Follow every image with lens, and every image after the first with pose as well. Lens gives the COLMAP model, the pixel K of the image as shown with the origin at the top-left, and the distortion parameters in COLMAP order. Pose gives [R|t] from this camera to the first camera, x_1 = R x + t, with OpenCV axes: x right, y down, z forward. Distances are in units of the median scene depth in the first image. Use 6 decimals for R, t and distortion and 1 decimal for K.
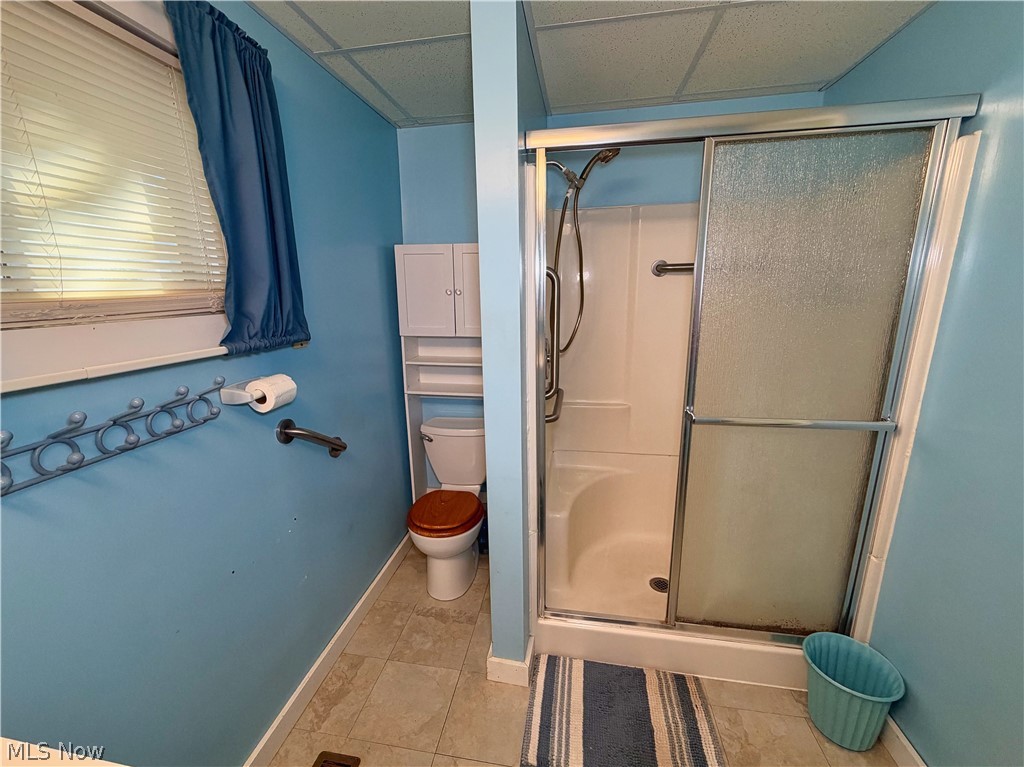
lens RADIAL K [[417.5, 0, 511.0], [0, 417.5, 383.4], [0, 0, 1]] dist [0.000145, 0.000064]
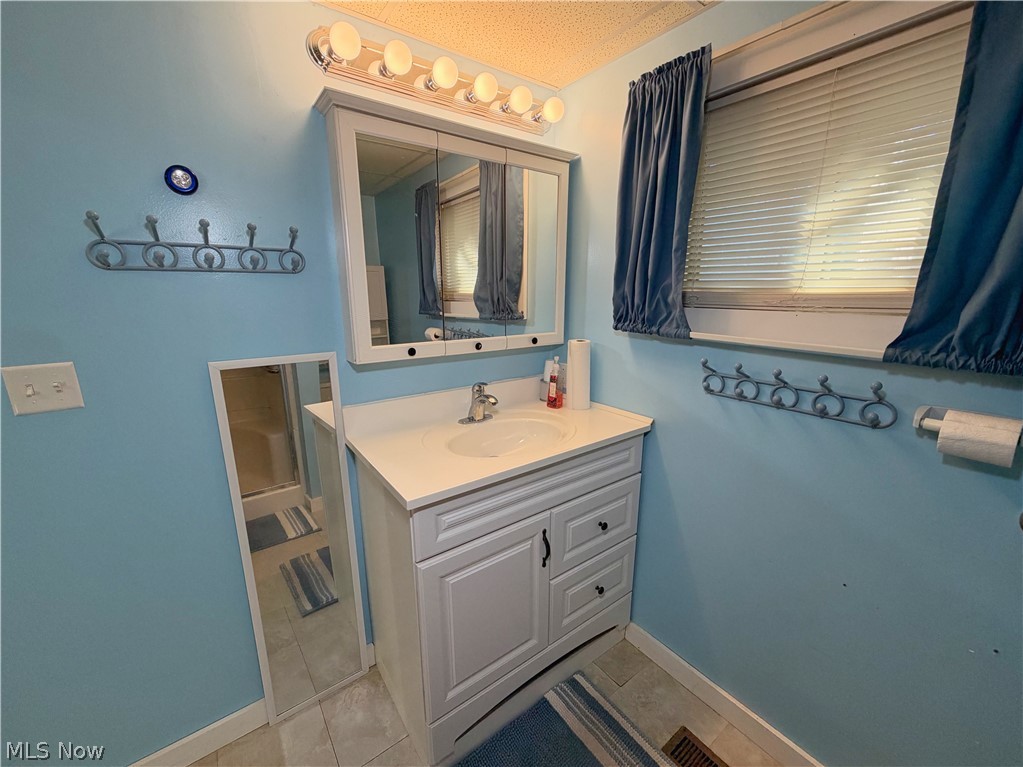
lens RADIAL K [[417.1, 0, 511.3], [0, 417.1, 387.1], [0, 0, 1]] dist [0.000145, 0.000064]
pose [[-0.692631, 0.177997, -0.698985, 0.496196], [-0.152578, 0.910987, 0.383174, -0.244465], [0.704970, 0.372048, -0.603819, 1.034318]]
